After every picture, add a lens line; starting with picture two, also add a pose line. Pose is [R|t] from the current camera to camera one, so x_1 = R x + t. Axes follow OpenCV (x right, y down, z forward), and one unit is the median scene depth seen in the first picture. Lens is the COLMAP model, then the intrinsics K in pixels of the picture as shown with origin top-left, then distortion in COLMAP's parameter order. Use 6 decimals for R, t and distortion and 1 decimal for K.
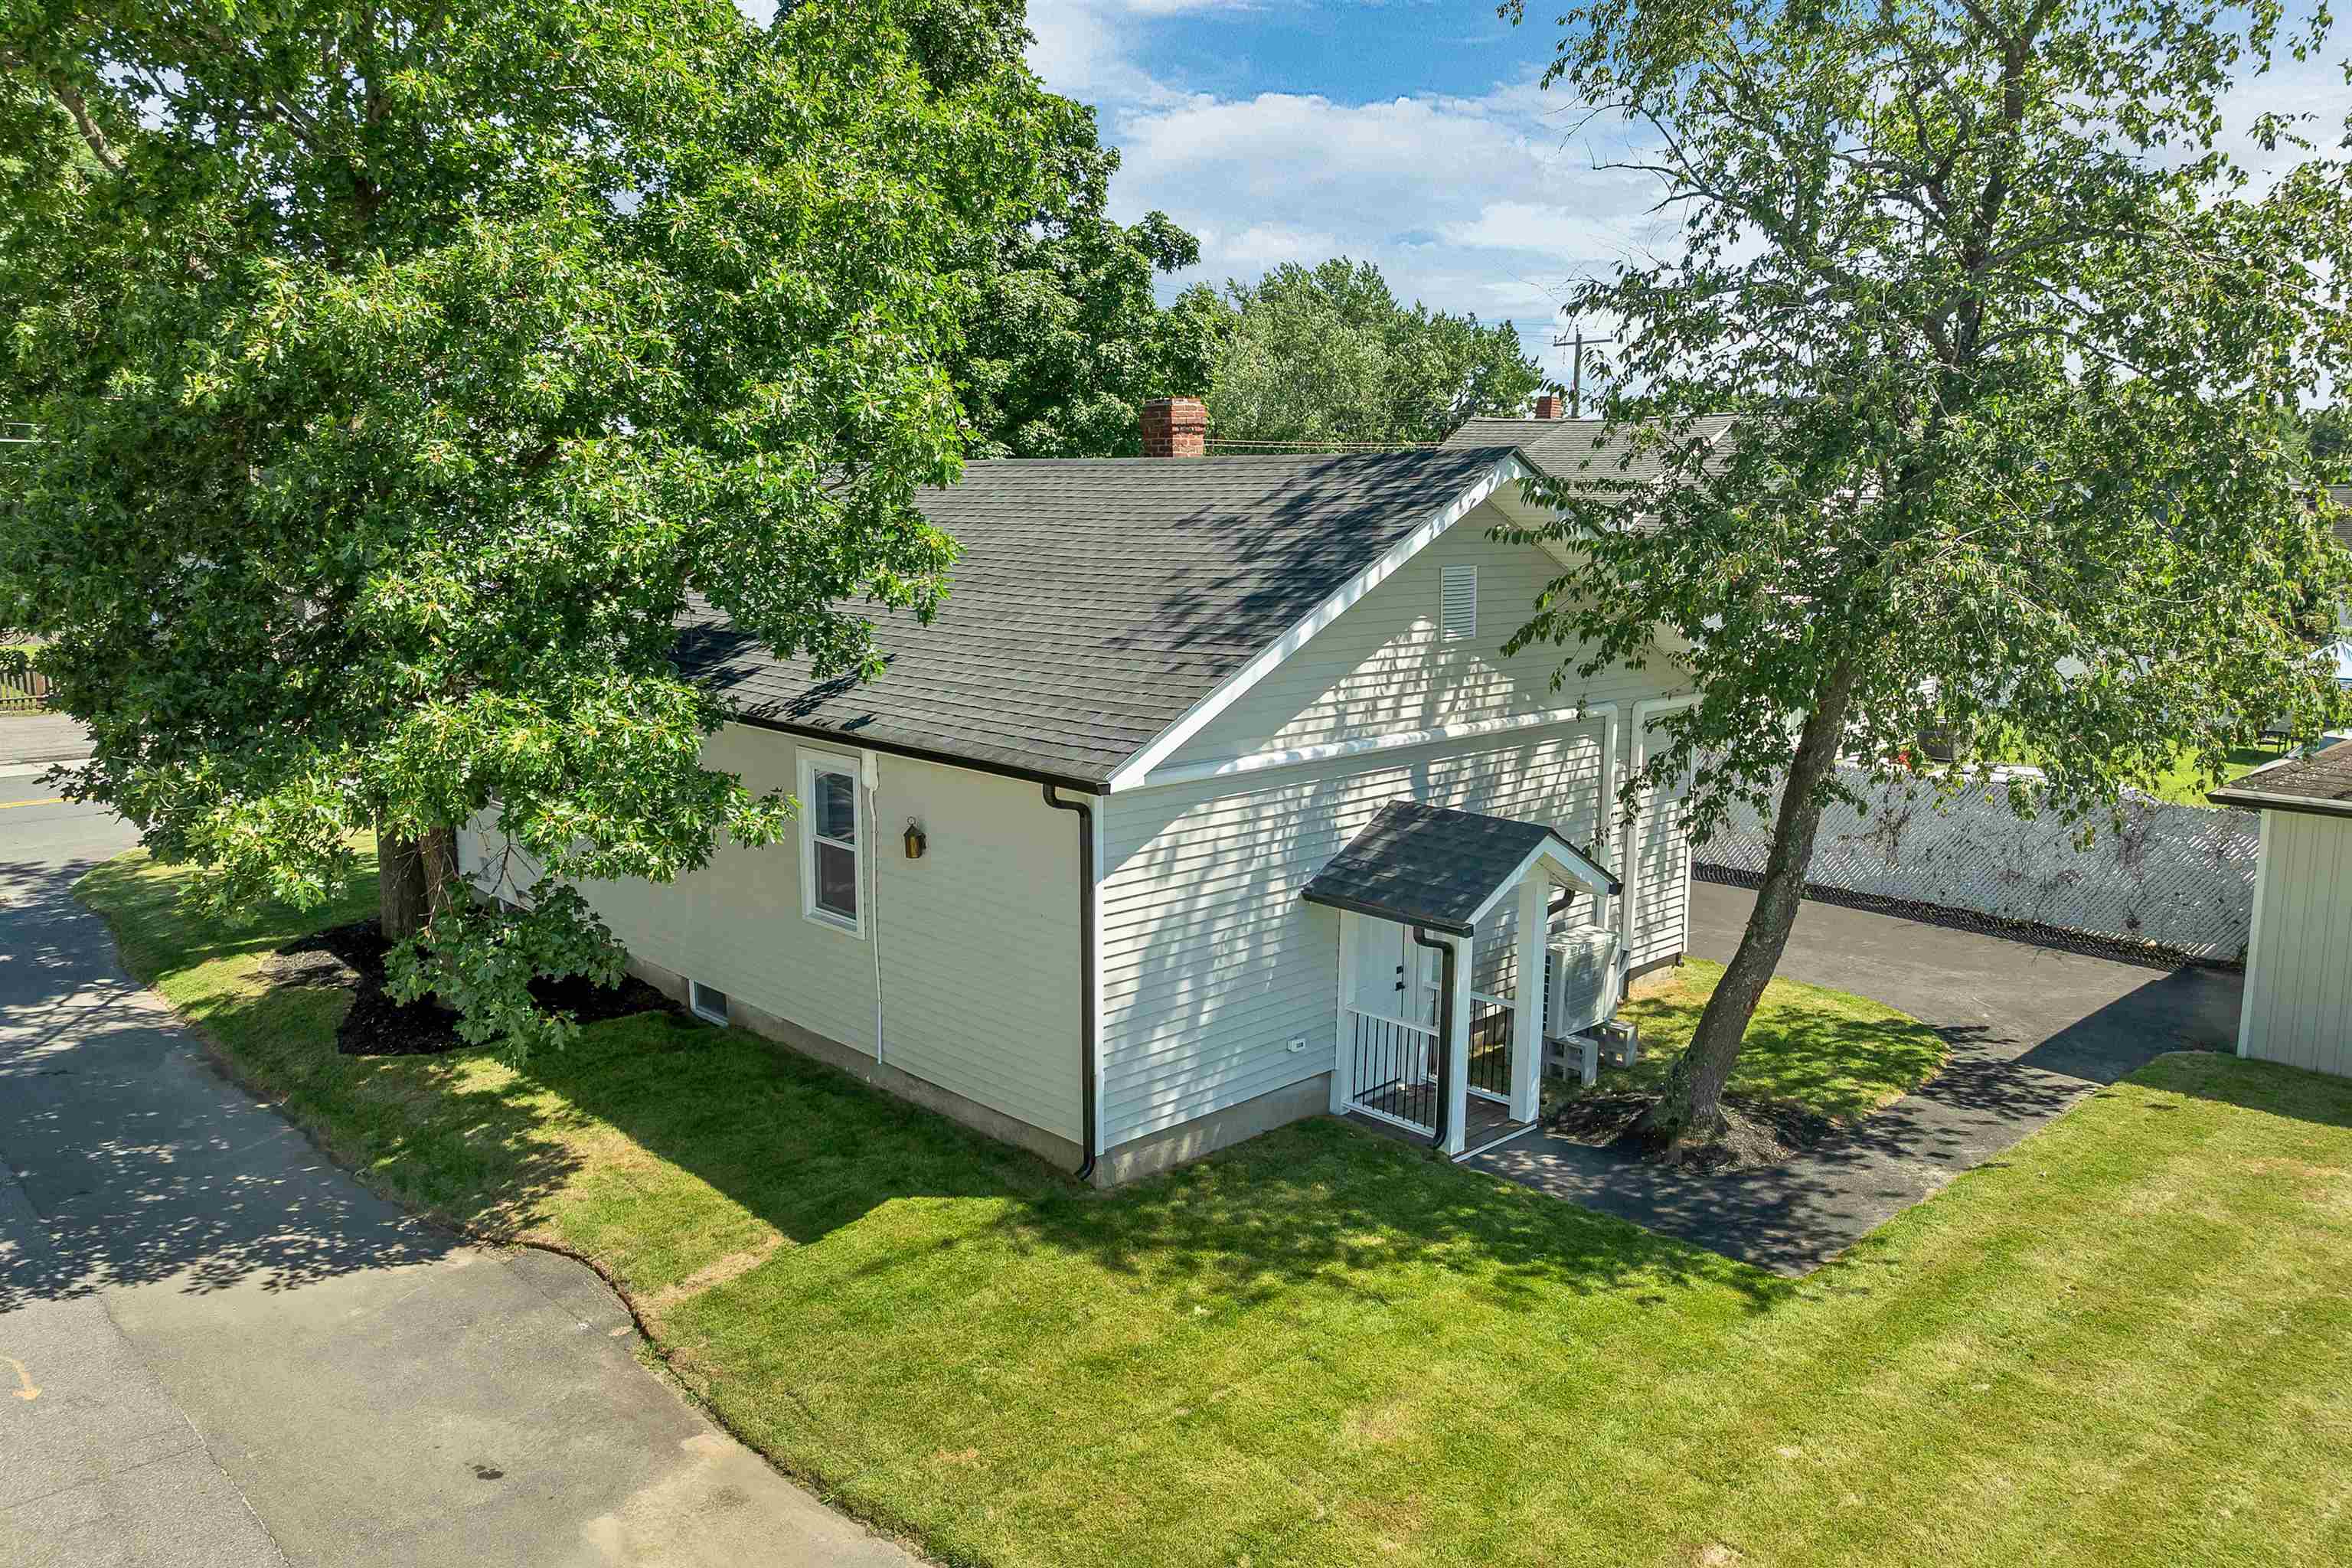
lens RADIAL K [[1682.3, 0, 1176.0], [0, 1682.3, 784.0], [0, 0, 1]] dist [-0.066325, 0.006424]
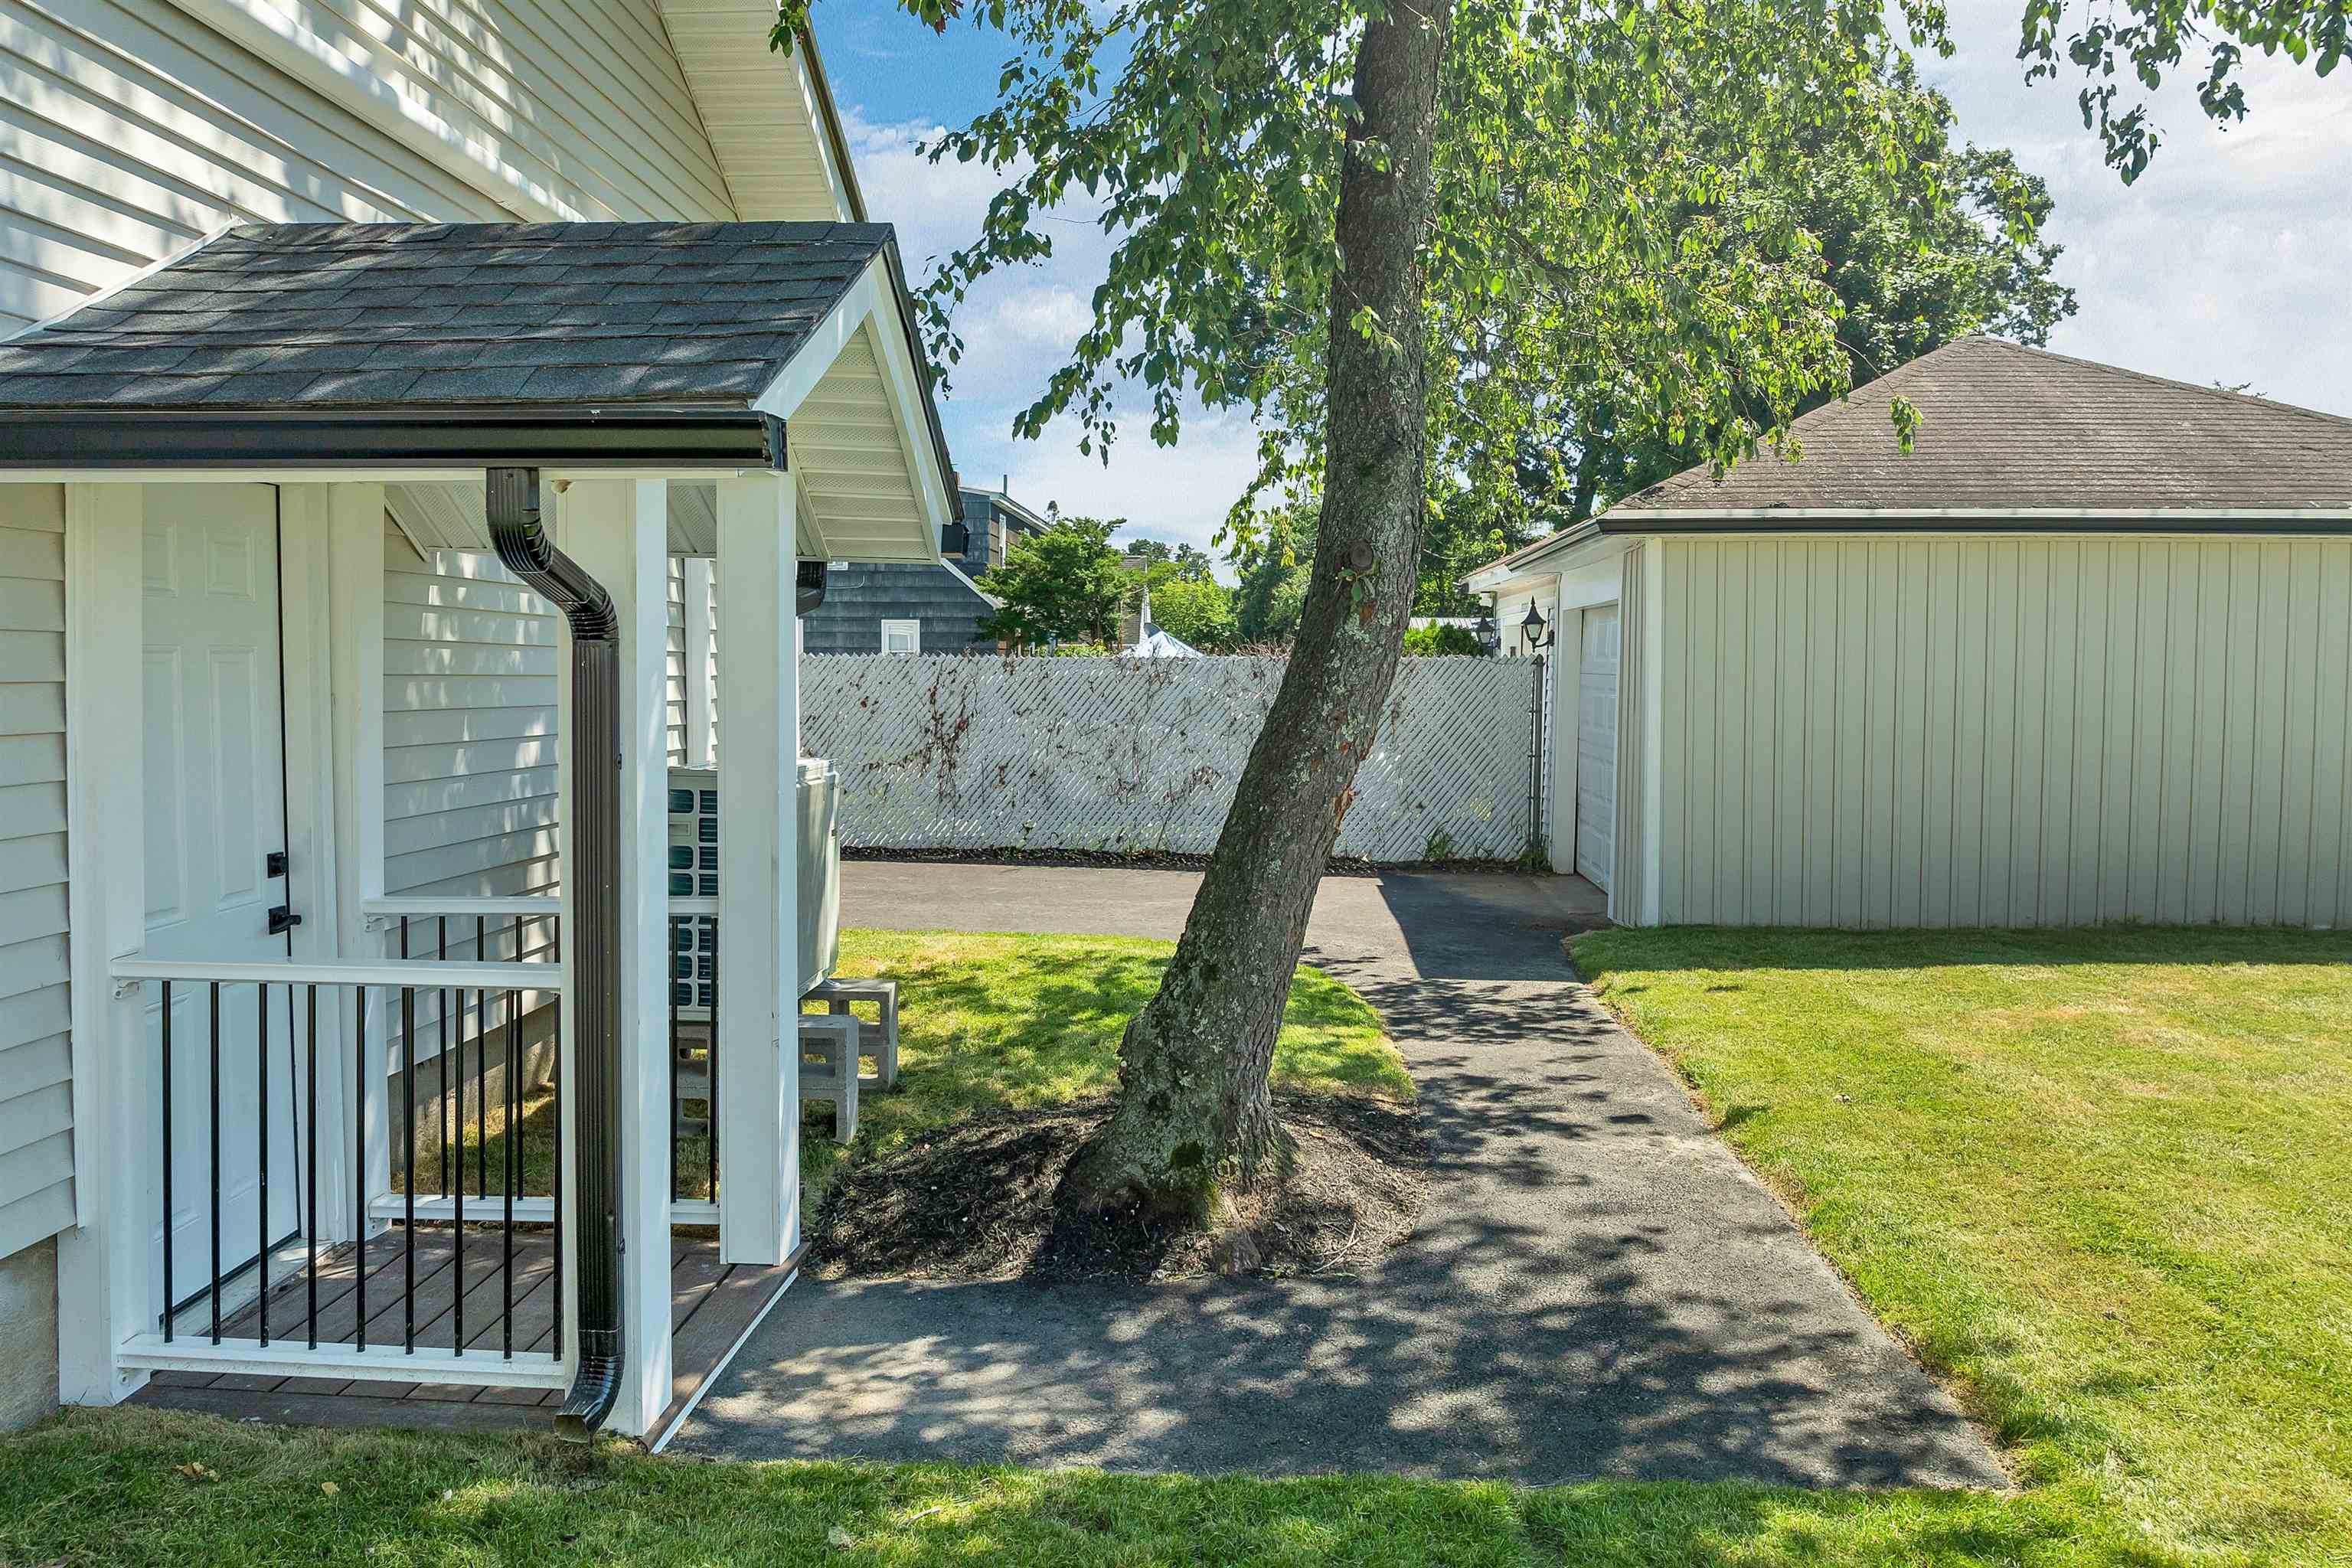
lens RADIAL K [[1682.3, 0, 1176.0], [0, 1682.3, 784.0], [0, 0, 1]] dist [-0.066325, 0.006424]
pose [[0.729571, -0.049891, 0.682083, 0.053557], [0.107279, 0.993338, -0.042090, 0.137046], [-0.675439, 0.103880, 0.730062, 0.729878]]
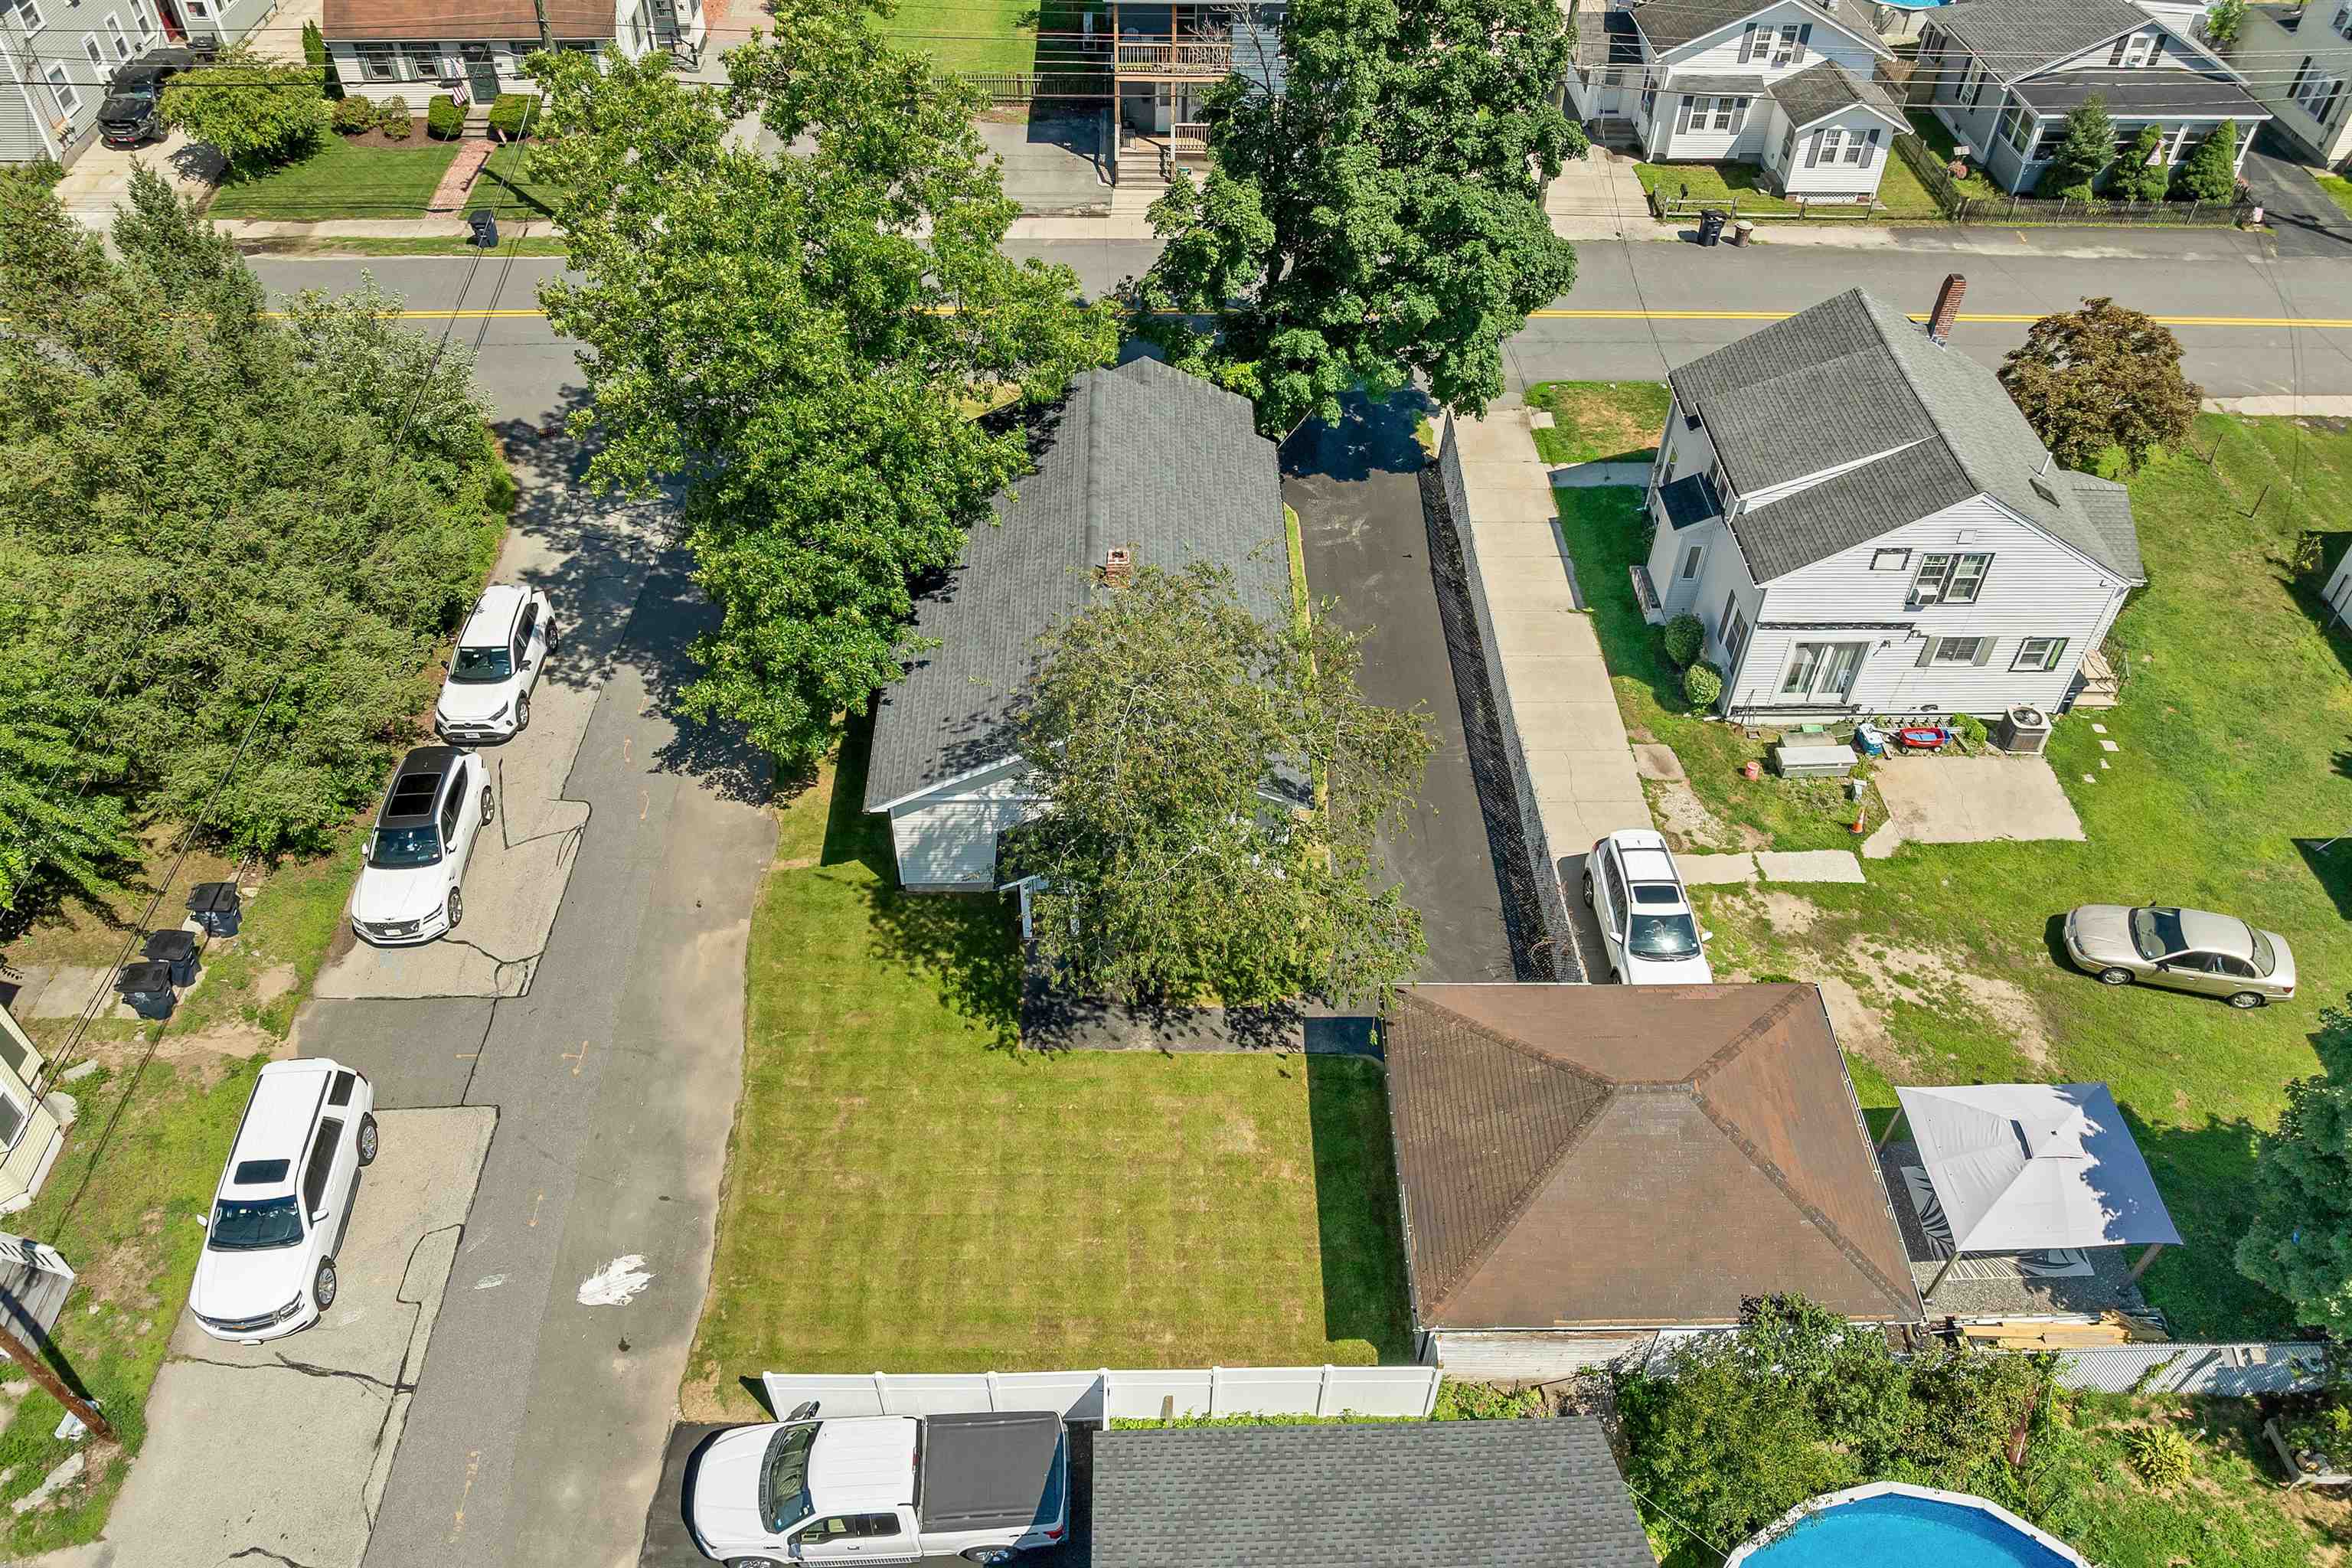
lens RADIAL K [[1682.3, 0, 1176.0], [0, 1682.3, 784.0], [0, 0, 1]] dist [-0.066325, 0.006424]
pose [[0.736272, 0.484318, -0.472588, 1.487857], [-0.116049, 0.778413, 0.616933, -1.649051], [0.666660, -0.399387, 0.629328, -0.446810]]
